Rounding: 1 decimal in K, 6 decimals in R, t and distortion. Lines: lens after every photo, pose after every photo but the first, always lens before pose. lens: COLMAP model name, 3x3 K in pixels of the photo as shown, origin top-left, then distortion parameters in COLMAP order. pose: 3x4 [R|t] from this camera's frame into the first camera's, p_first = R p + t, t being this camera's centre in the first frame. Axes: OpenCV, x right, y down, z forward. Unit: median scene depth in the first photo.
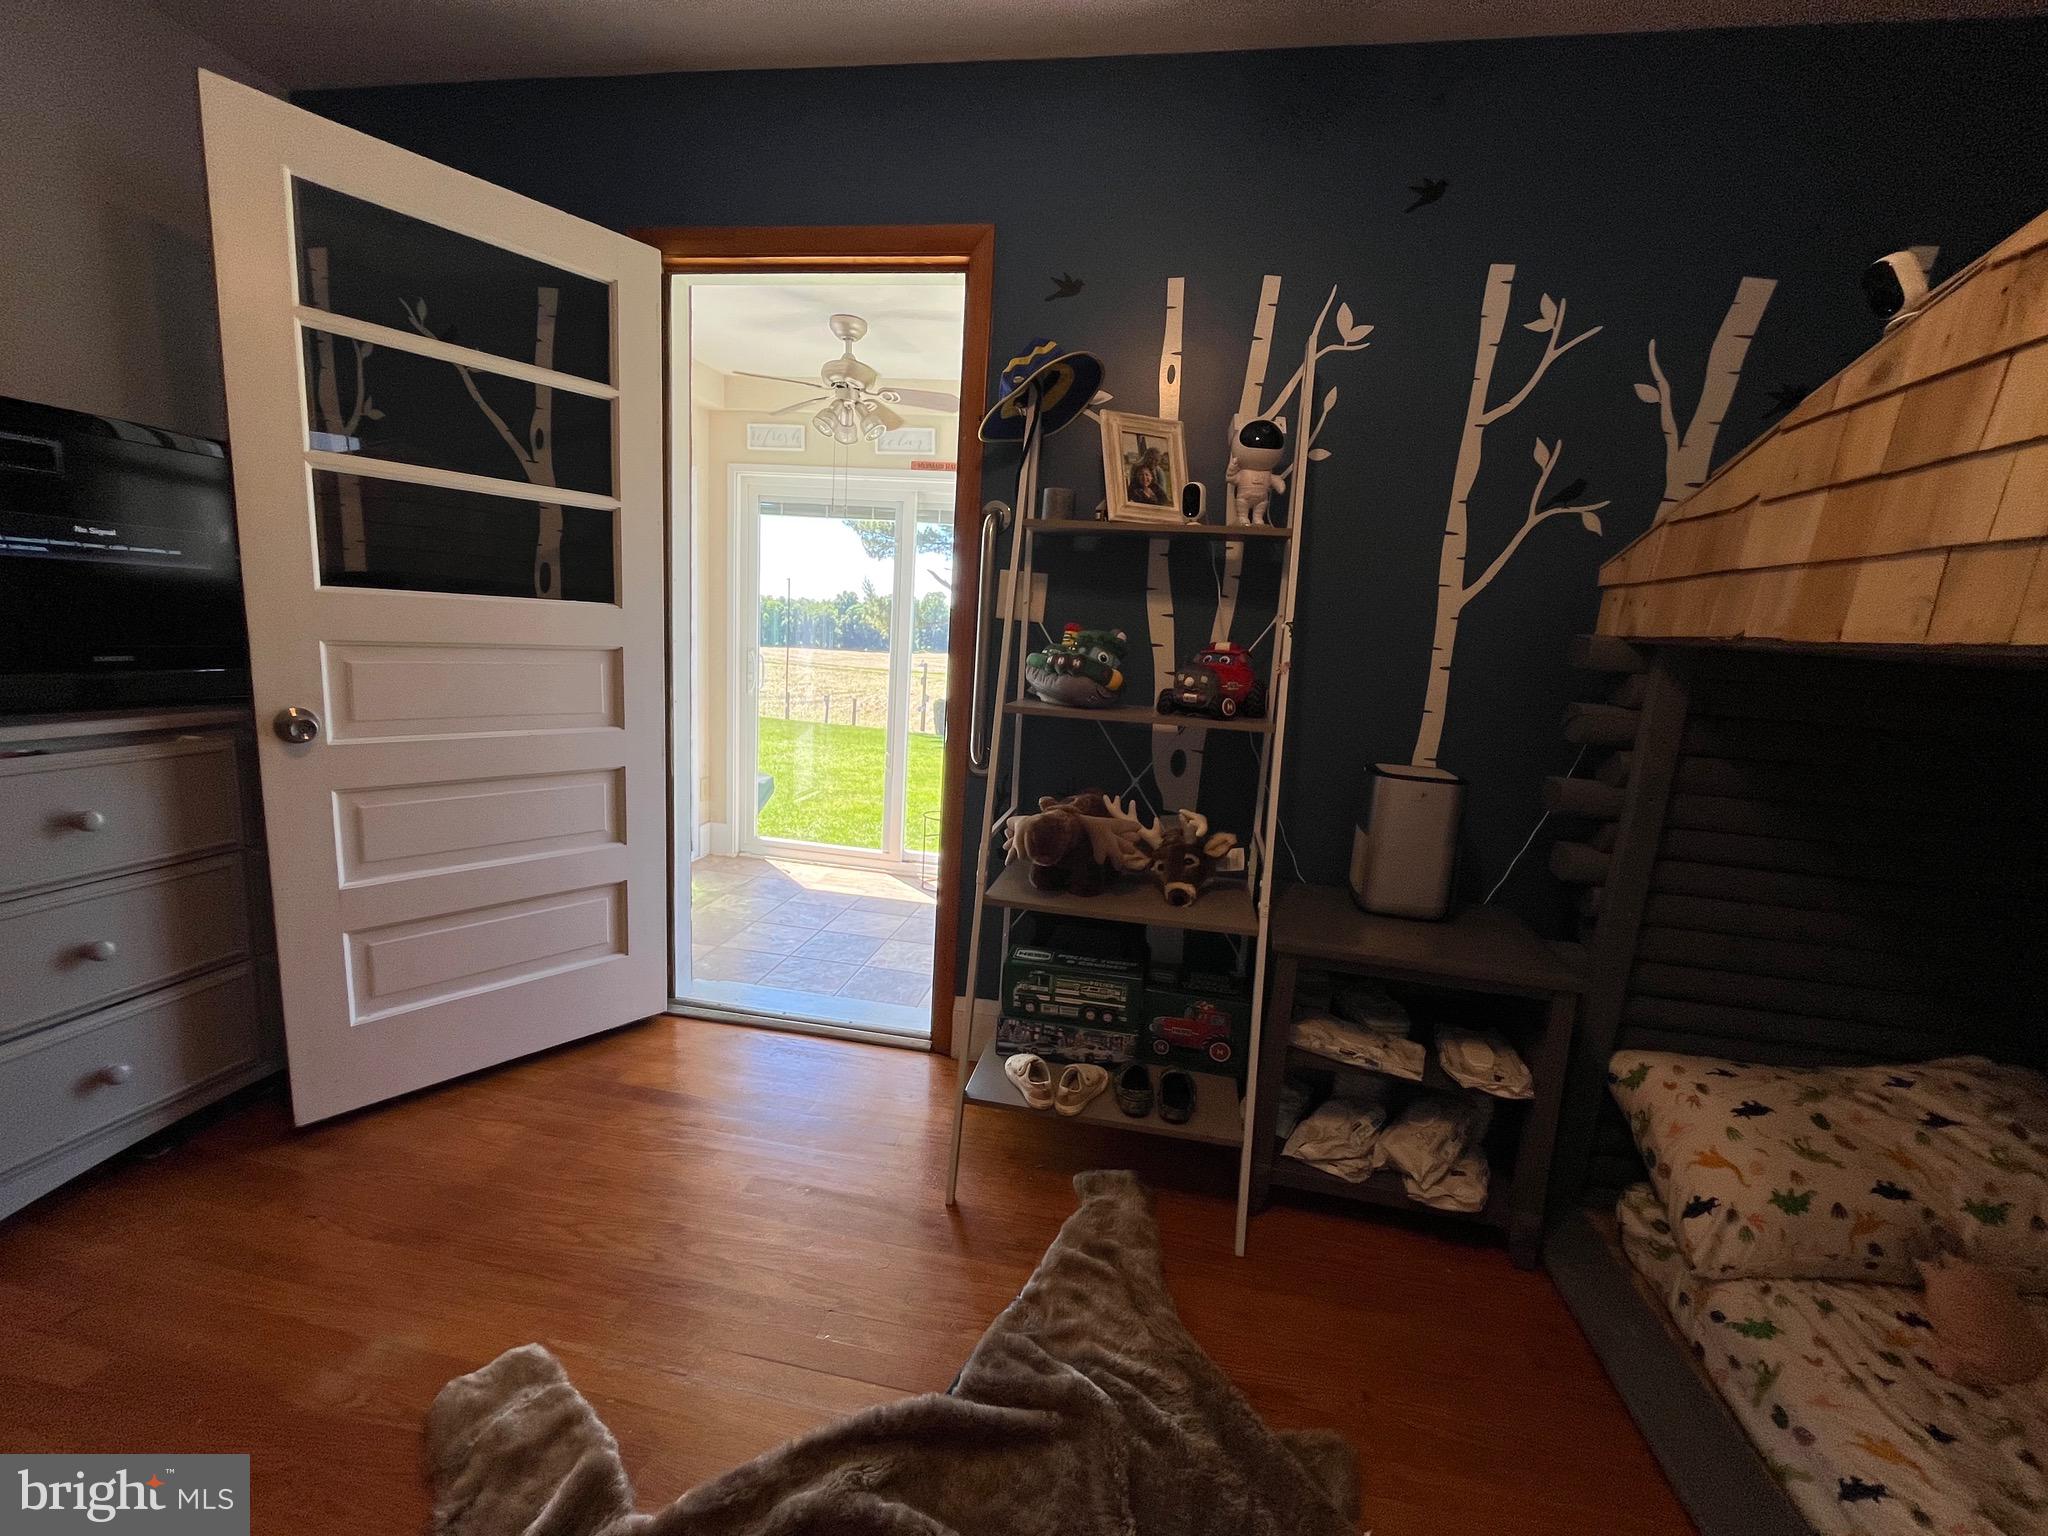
lens RADIAL K [[825.1, 0, 1024.0], [0, 825.1, 768.0], [0, 0, 1]] dist [-0.000429, -0.000105]
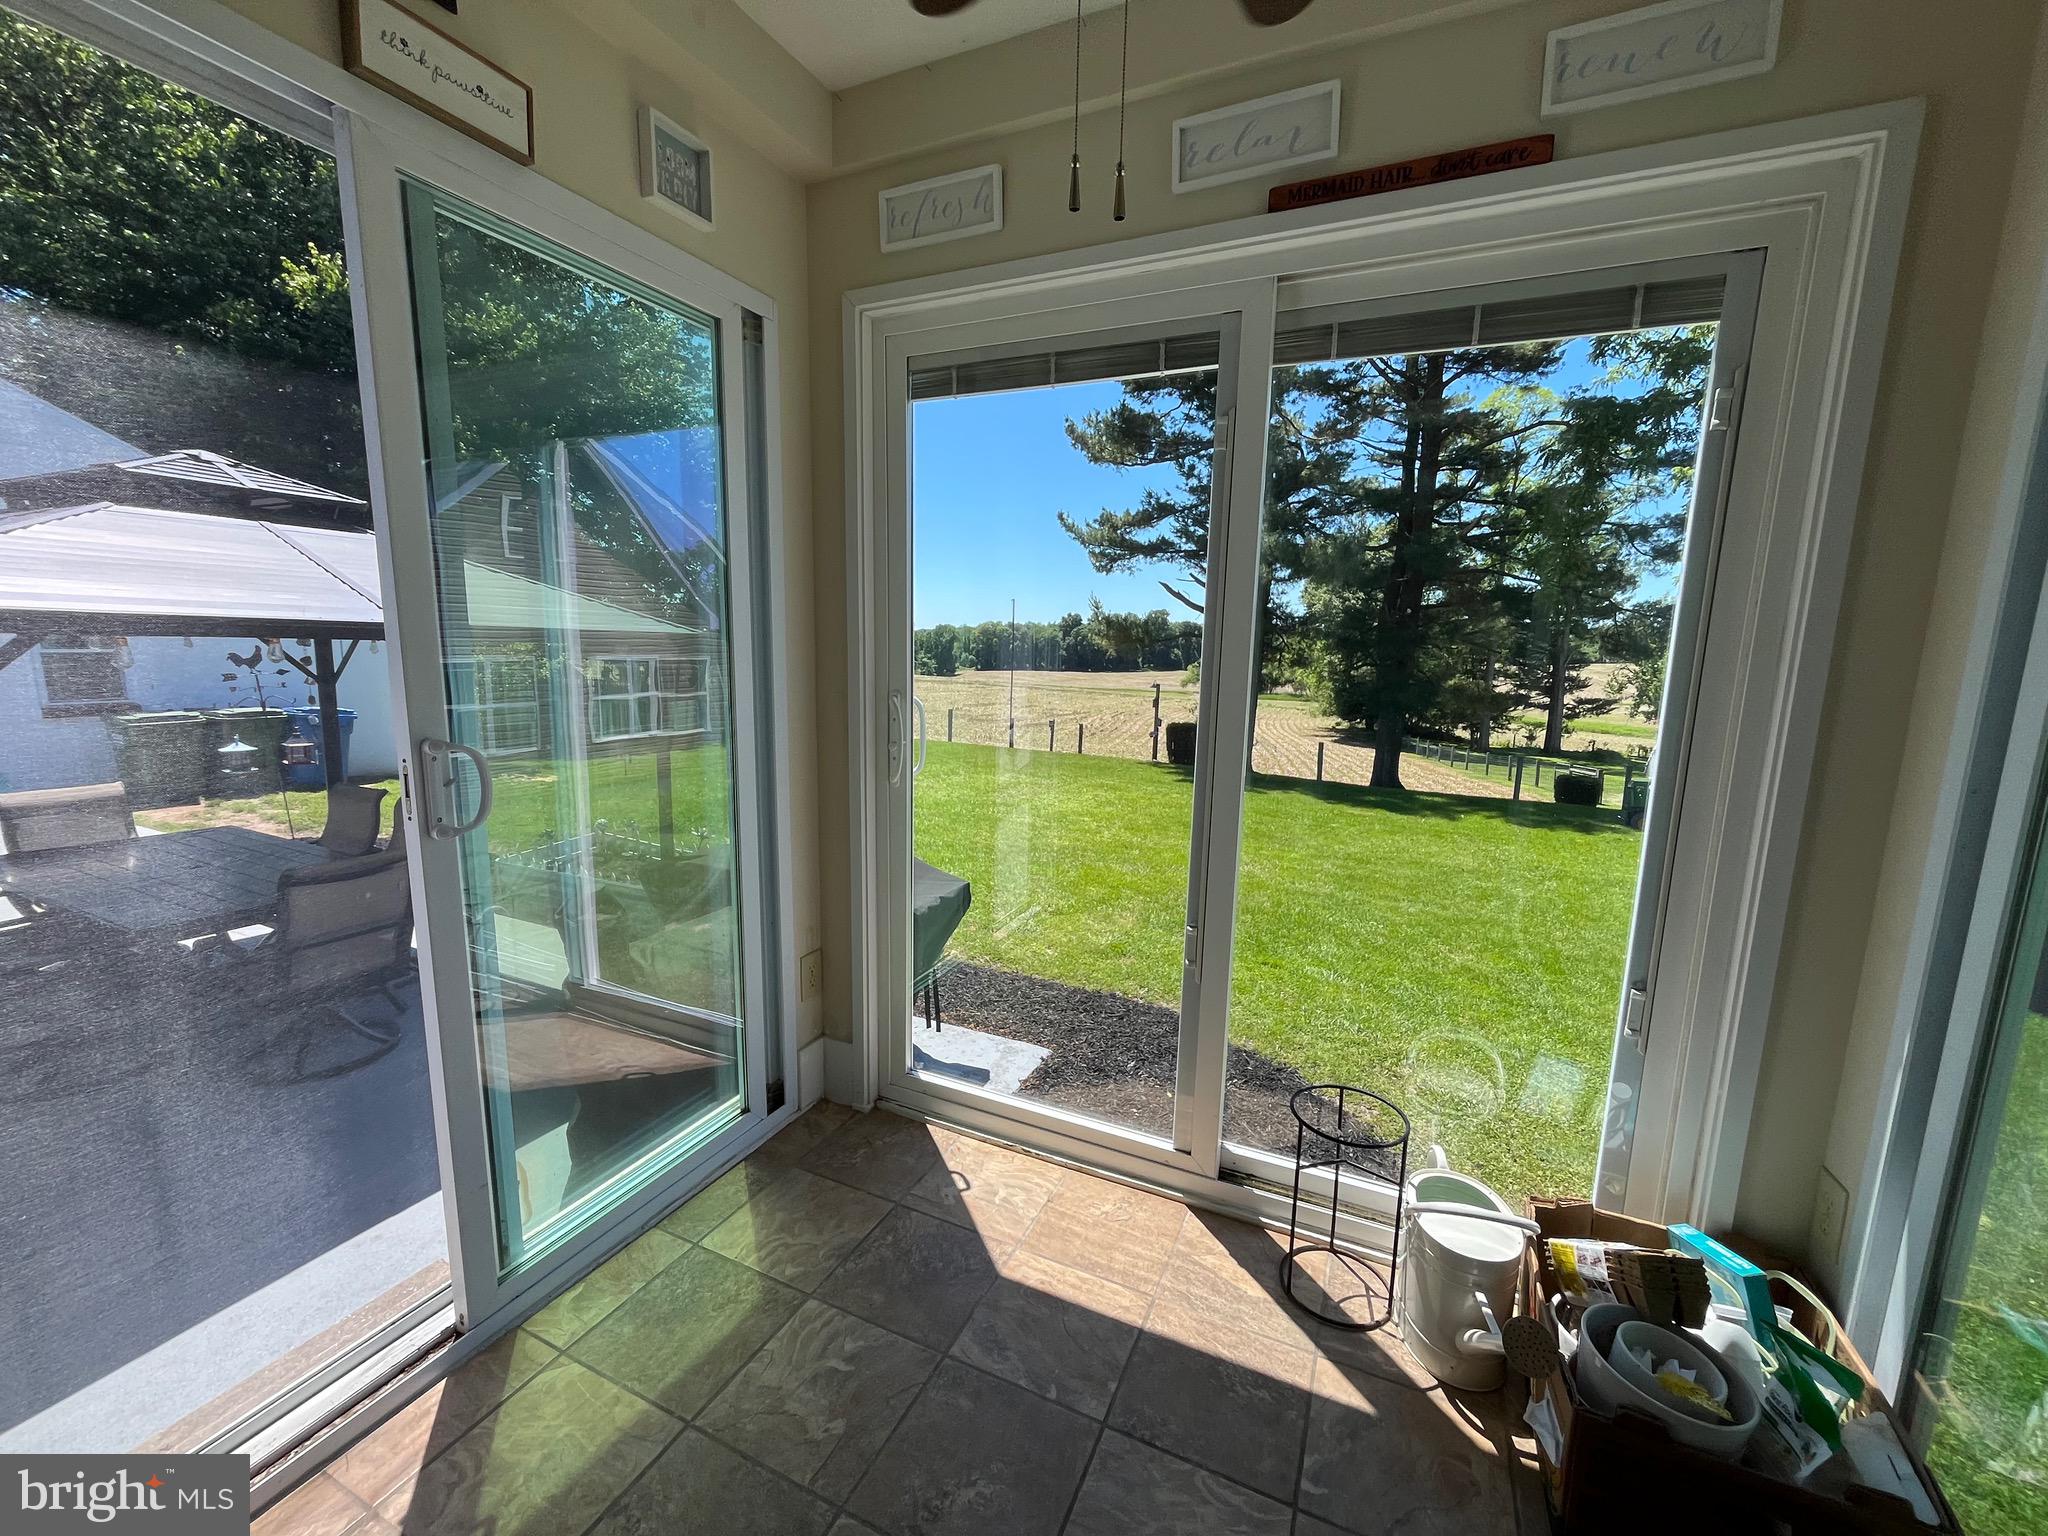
lens RADIAL K [[825.1, 0, 1024.0], [0, 825.1, 768.0], [0, 0, 1]] dist [-0.000429, -0.000105]
pose [[0.964168, -0.003284, -0.265272, -0.140952], [-0.002657, 0.999754, -0.022034, -0.093999], [0.265279, 0.021949, 0.963922, 0.592762]]
